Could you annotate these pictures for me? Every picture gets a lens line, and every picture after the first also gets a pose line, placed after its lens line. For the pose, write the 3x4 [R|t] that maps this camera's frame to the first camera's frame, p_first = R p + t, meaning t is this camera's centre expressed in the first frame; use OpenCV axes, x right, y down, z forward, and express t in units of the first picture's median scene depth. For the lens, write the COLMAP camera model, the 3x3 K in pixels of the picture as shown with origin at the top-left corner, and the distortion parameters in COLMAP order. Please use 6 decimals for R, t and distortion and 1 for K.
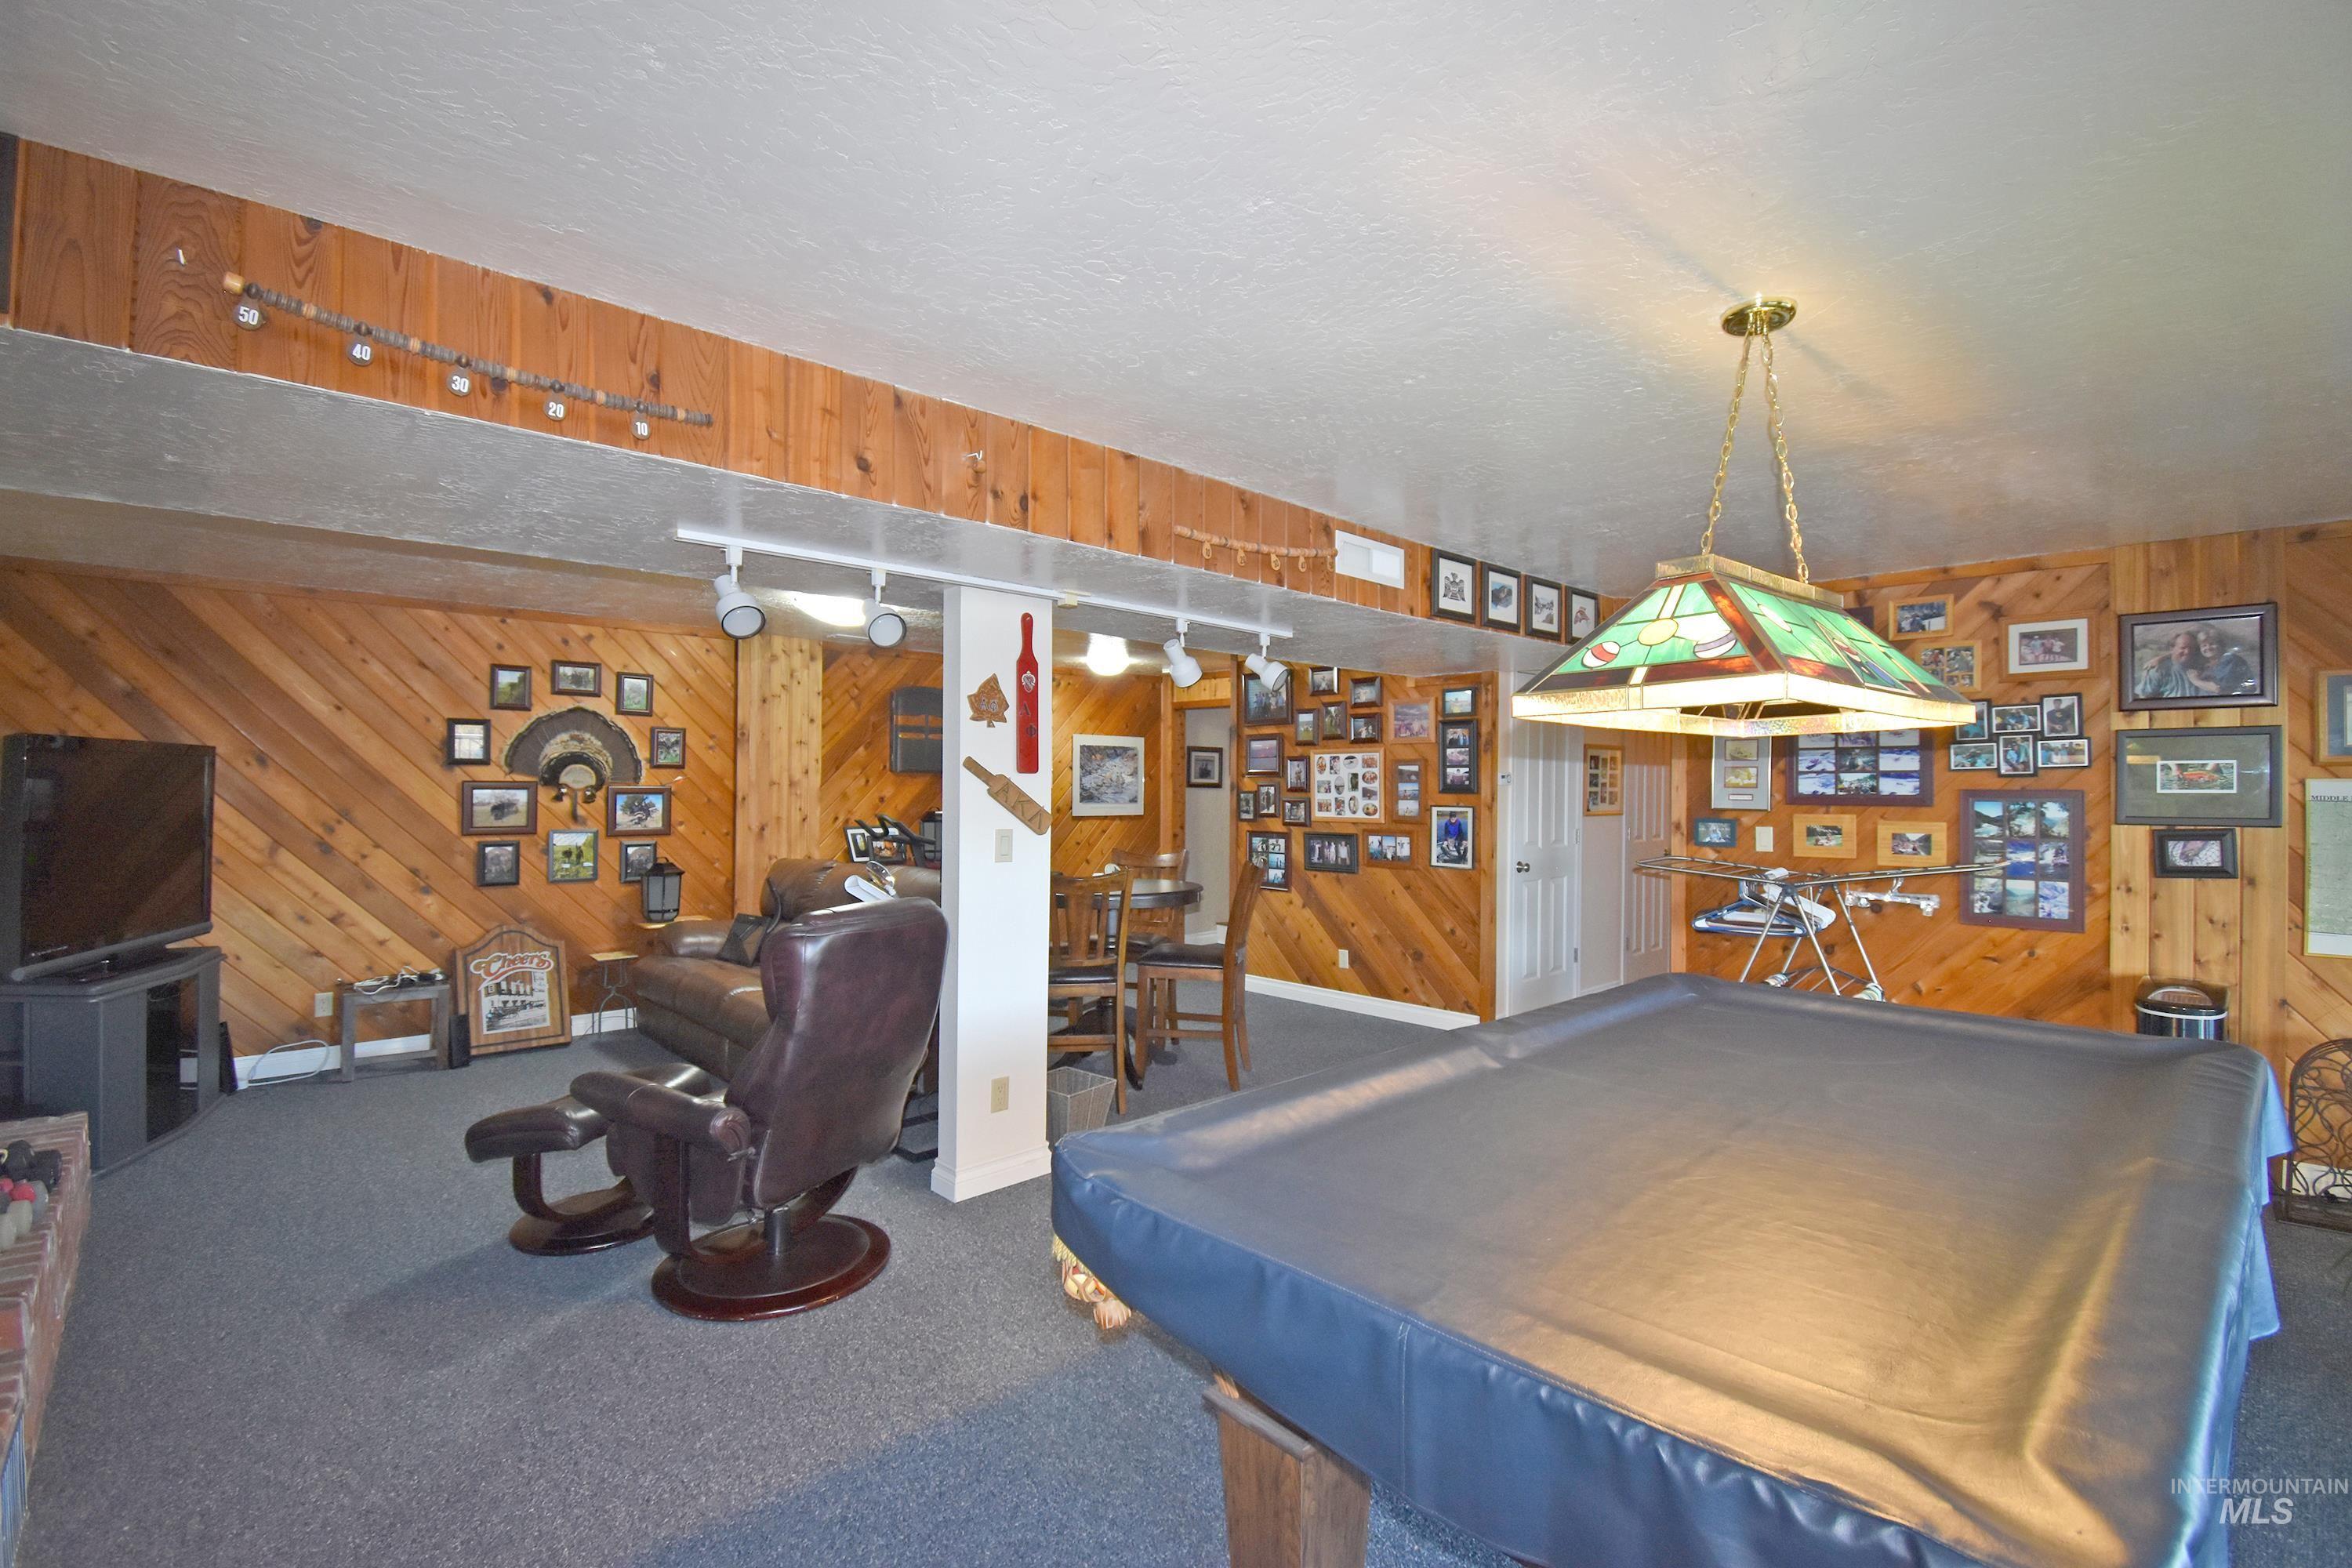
lens RADIAL K [[1056.8, 0, 1176.1], [0, 1056.8, 783.8], [0, 0, 1]] dist [-0.000039, -0.000025]
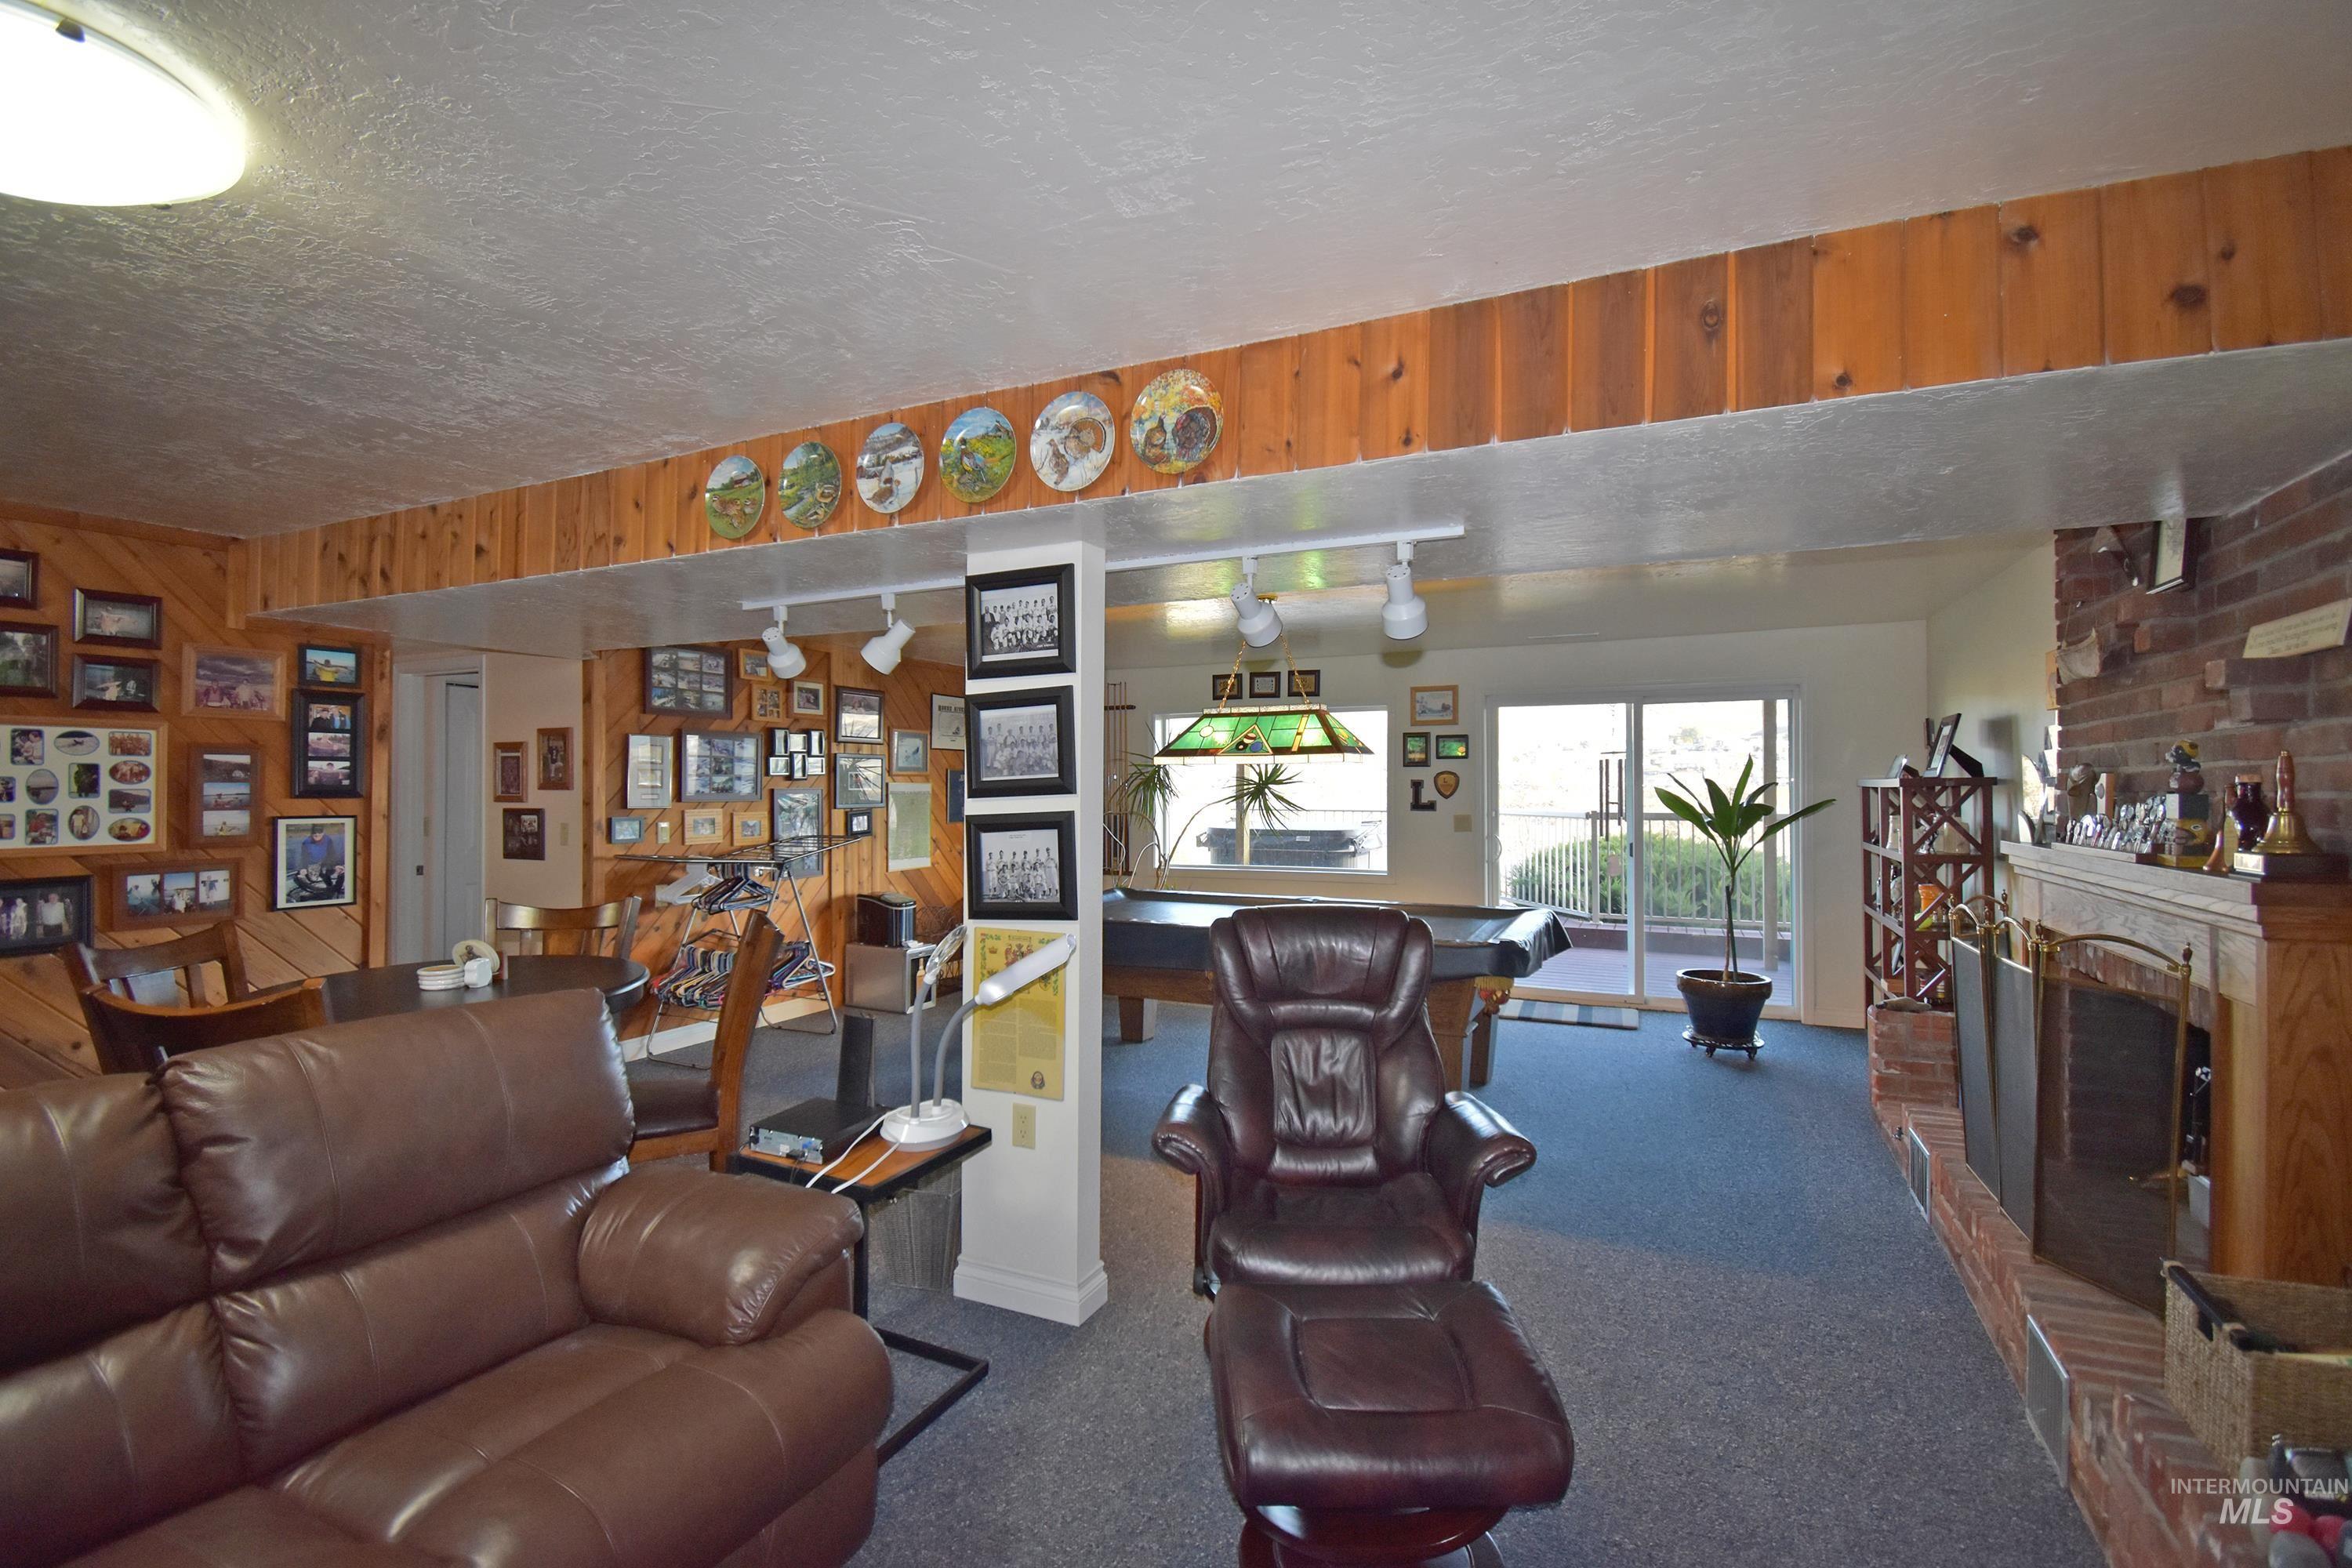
lens RADIAL K [[1056.8, 0, 1178.0], [0, 1056.8, 783.6], [0, 0, 1]] dist [-0.000039, -0.000025]
pose [[-0.368777, -0.000480, 0.929518, -0.564716], [-0.004022, 0.999991, -0.001079, -0.001672], [-0.929509, -0.004137, -0.368775, 0.712314]]
